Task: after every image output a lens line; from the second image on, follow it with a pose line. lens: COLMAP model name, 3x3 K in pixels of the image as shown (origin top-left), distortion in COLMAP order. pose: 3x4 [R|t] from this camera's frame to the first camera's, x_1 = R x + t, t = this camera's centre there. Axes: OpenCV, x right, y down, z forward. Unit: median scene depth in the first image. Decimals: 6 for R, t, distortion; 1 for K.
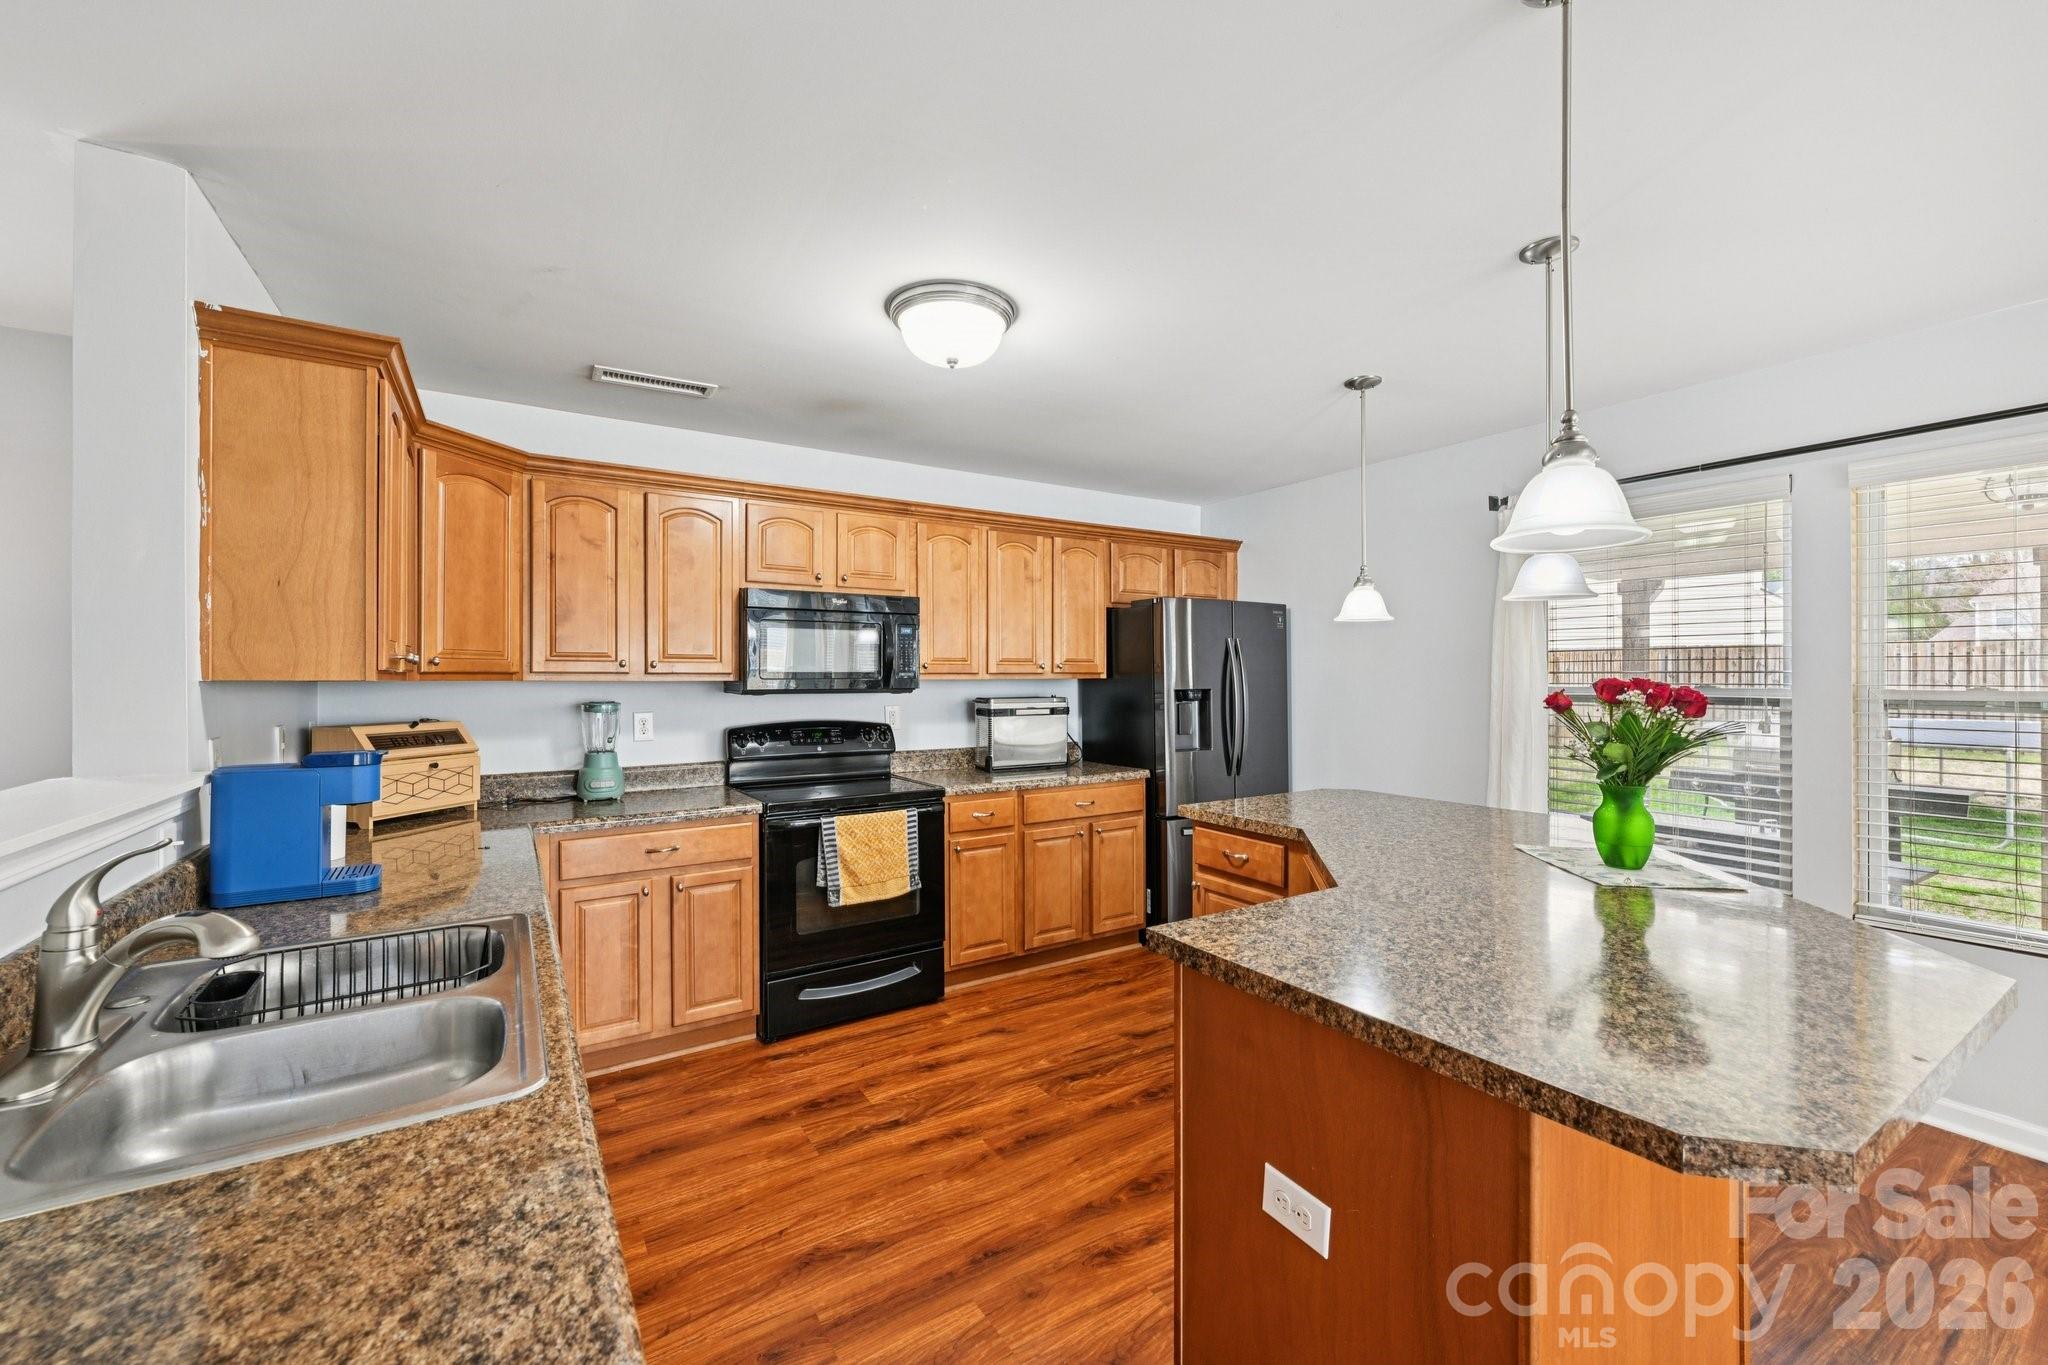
lens RADIAL K [[816.4, 0, 1024.0], [0, 816.4, 682.5], [0, 0, 1]] dist [-0.001057, 0.000102]
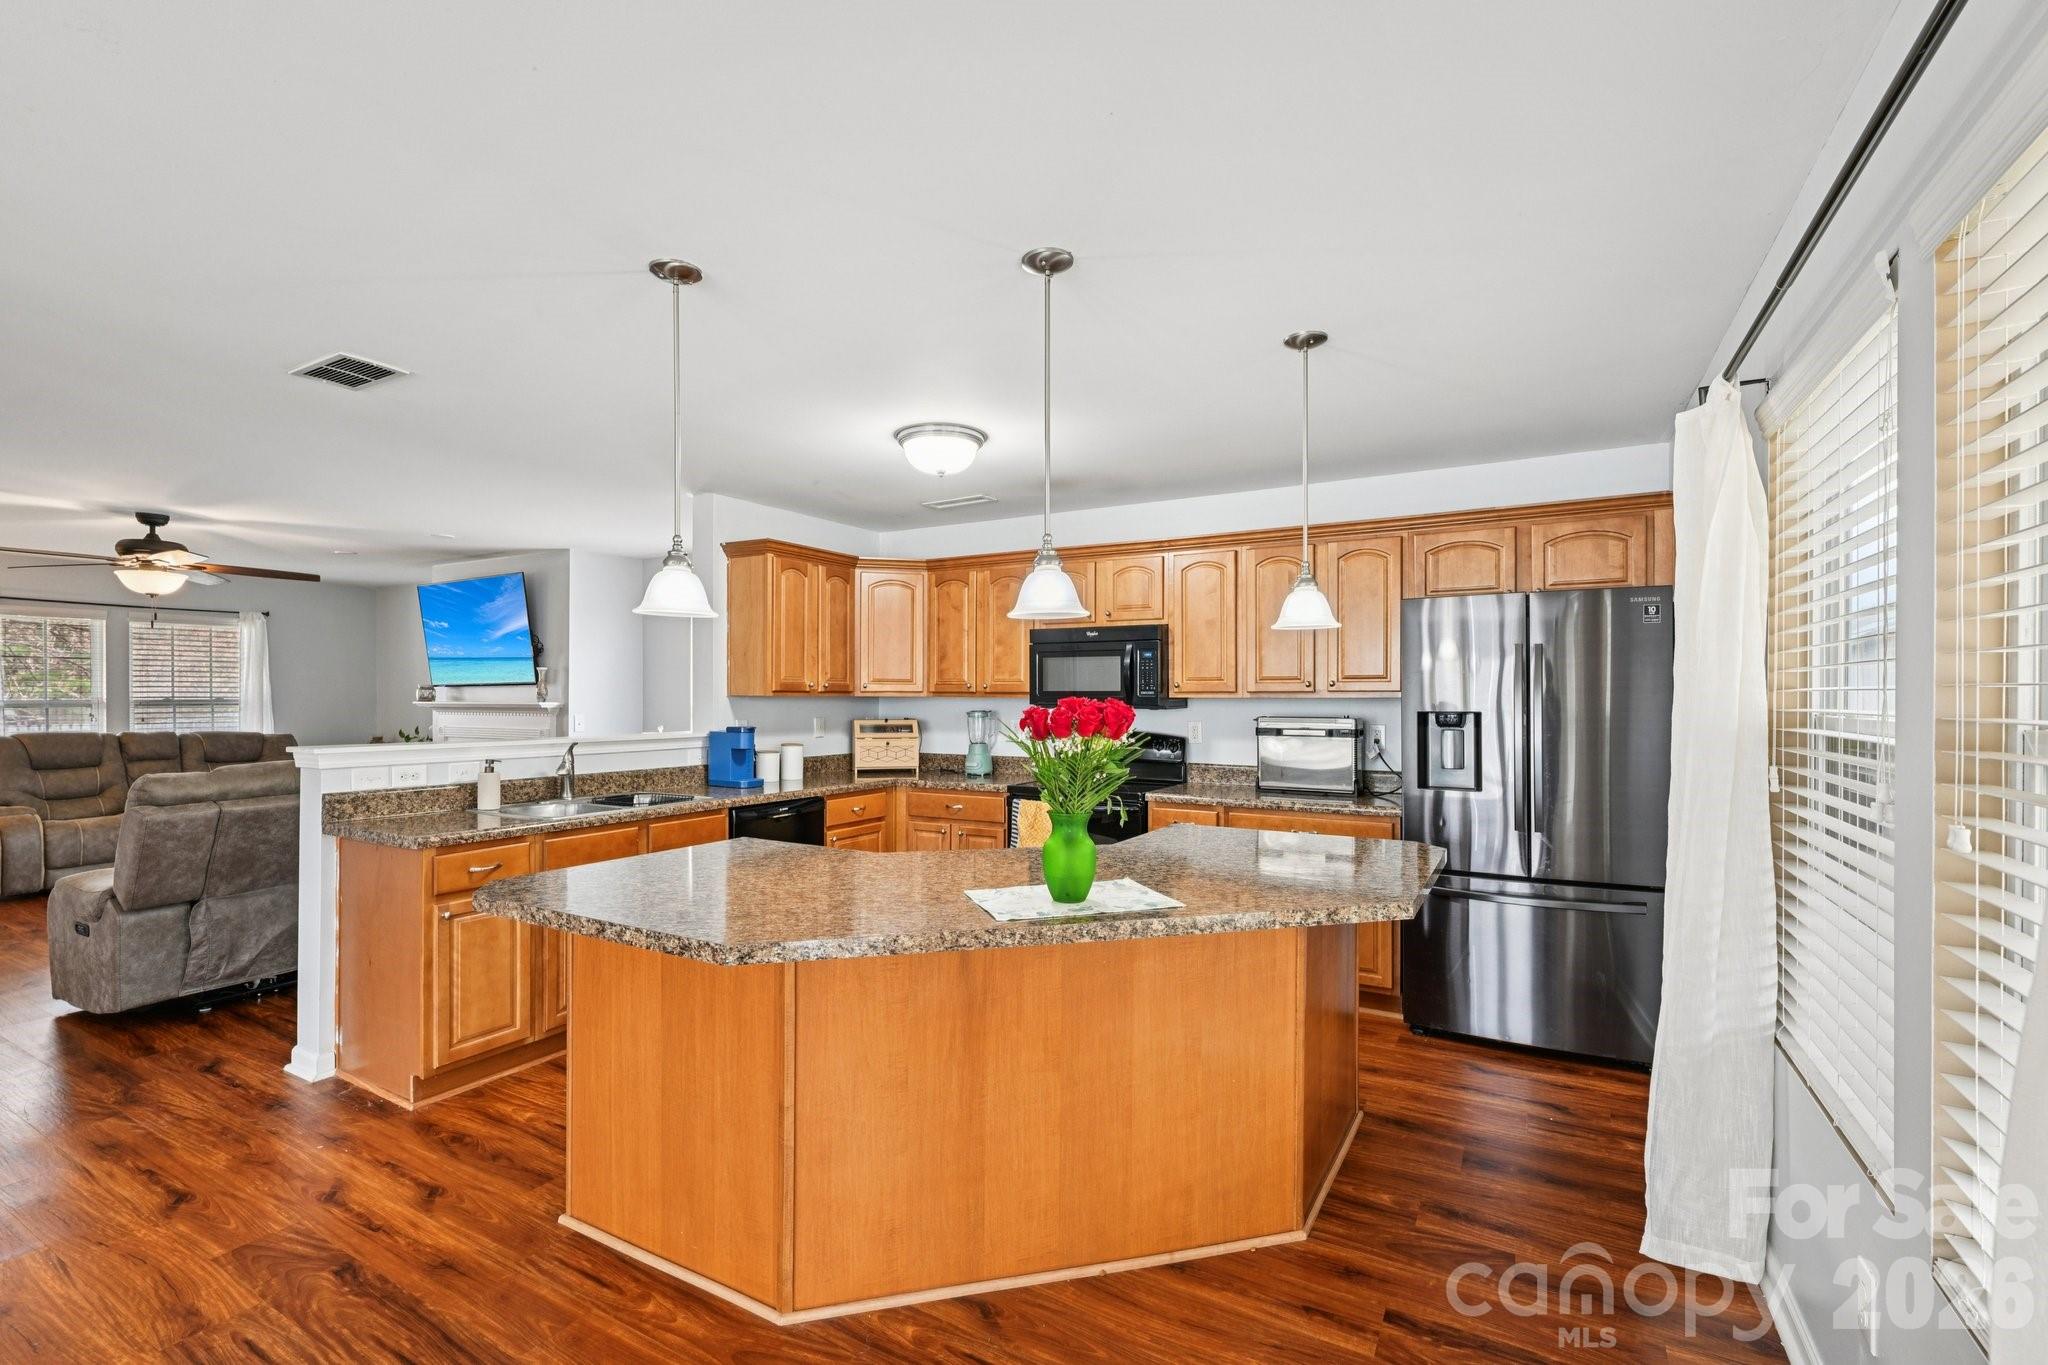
lens RADIAL K [[907.4, 0, 1024.0], [0, 907.4, 682.5], [0, 0, 1]] dist [-0.000218, 0.000008]
pose [[0.462429, -0.011049, -0.886588, 0.856452], [-0.010474, 0.999785, -0.017923, 0.000148], [0.886595, 0.017574, 0.462213, 0.248662]]
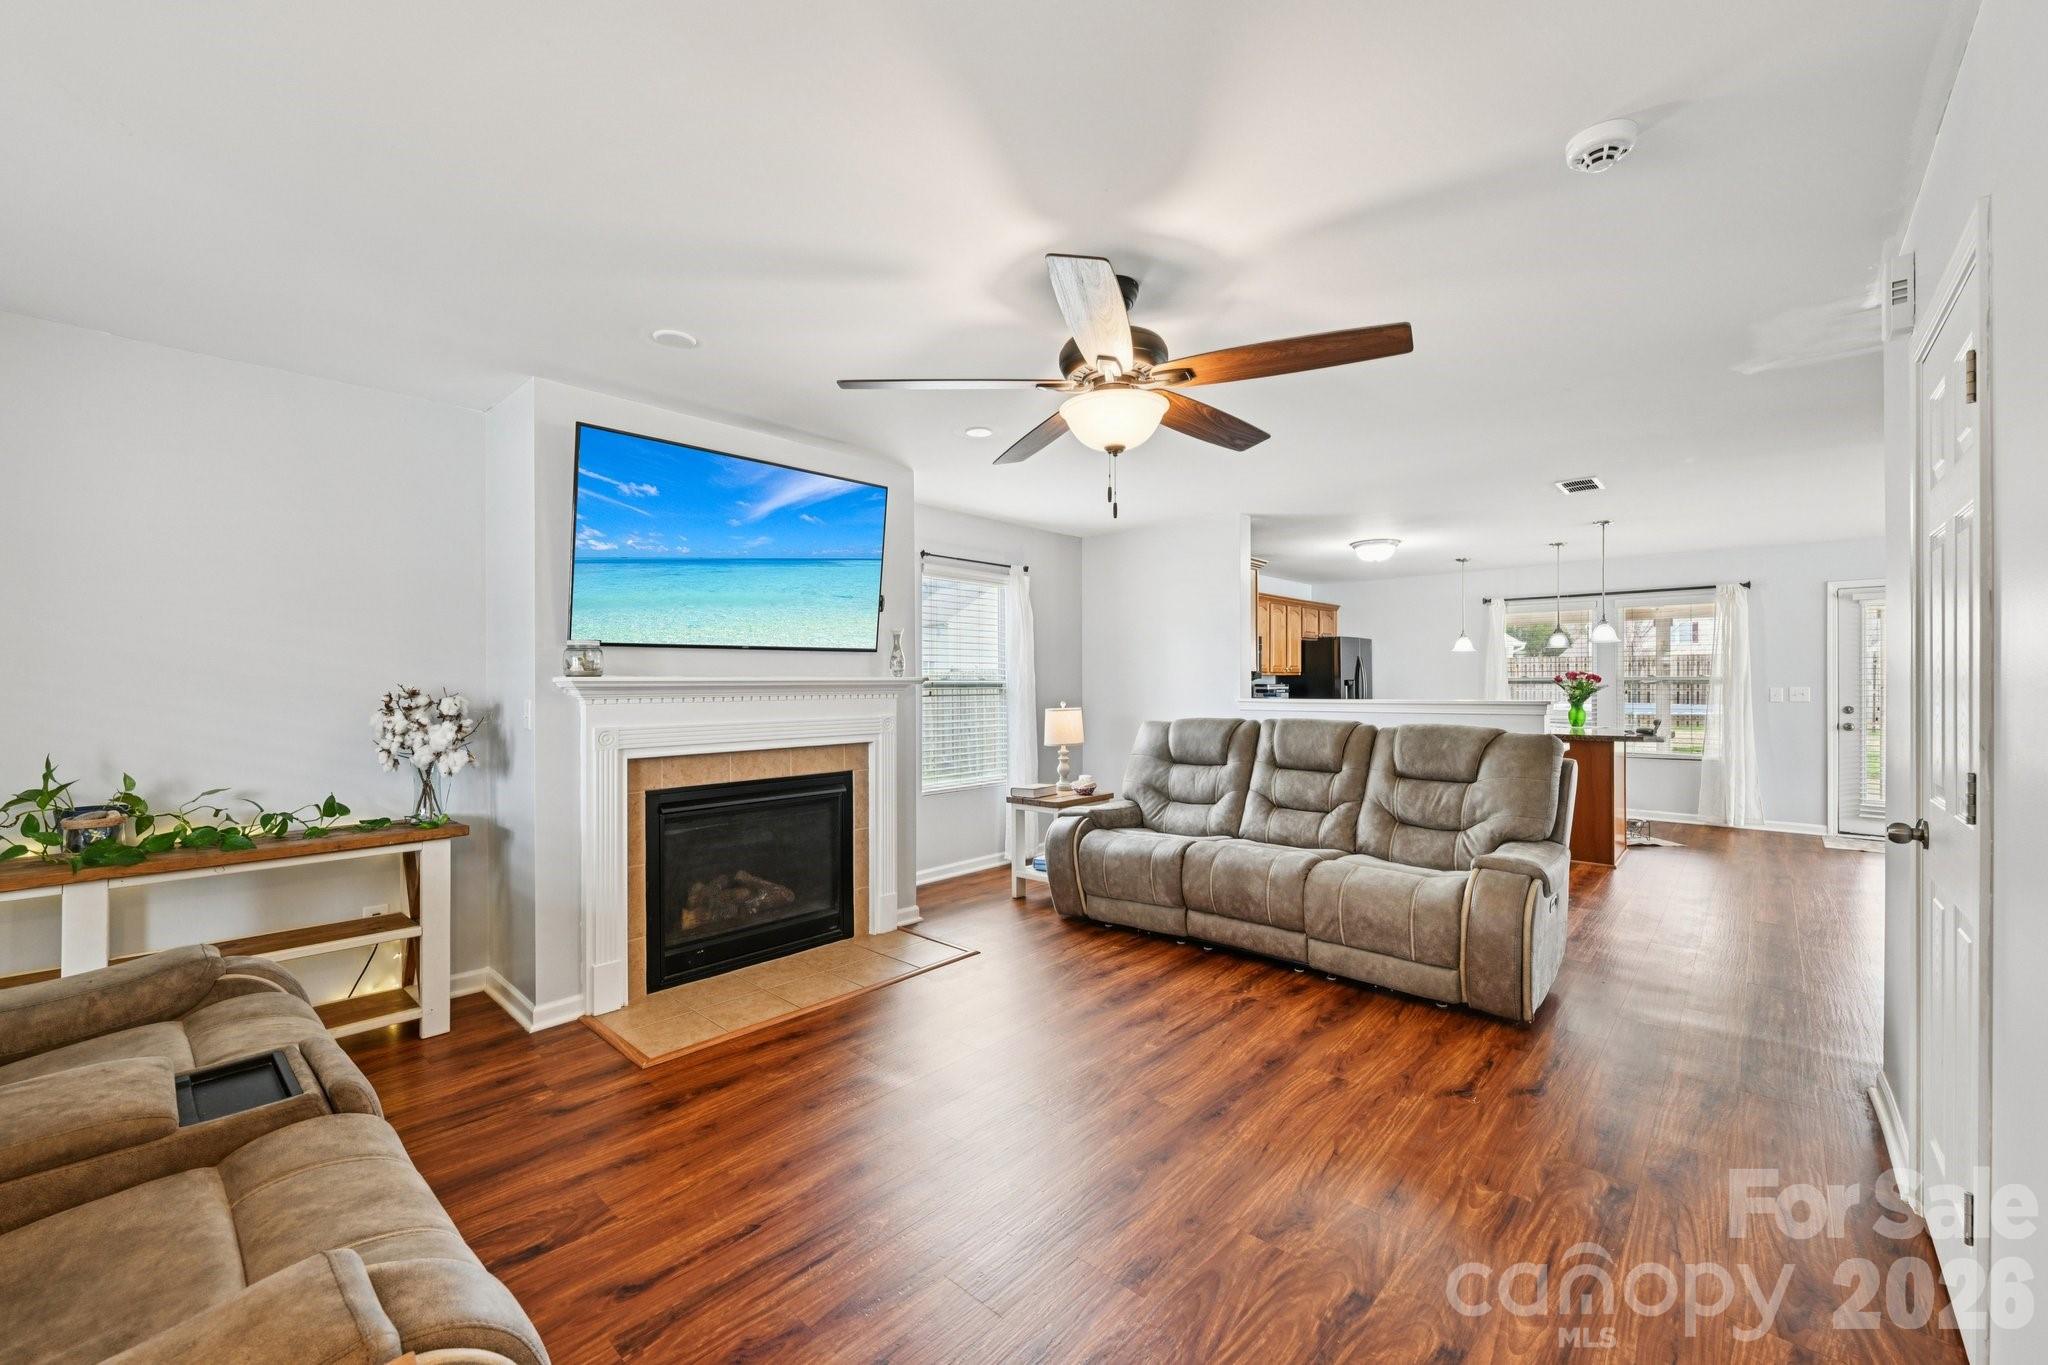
lens RADIAL K [[816.4, 0, 1024.0], [0, 816.4, 682.5], [0, 0, 1]] dist [-0.001057, 0.000102]
pose [[0.958929, -0.003085, 0.283629, -1.270434], [0.004114, 0.999987, -0.003032, 0.019873], [-0.283616, 0.004074, 0.958929, -0.847358]]
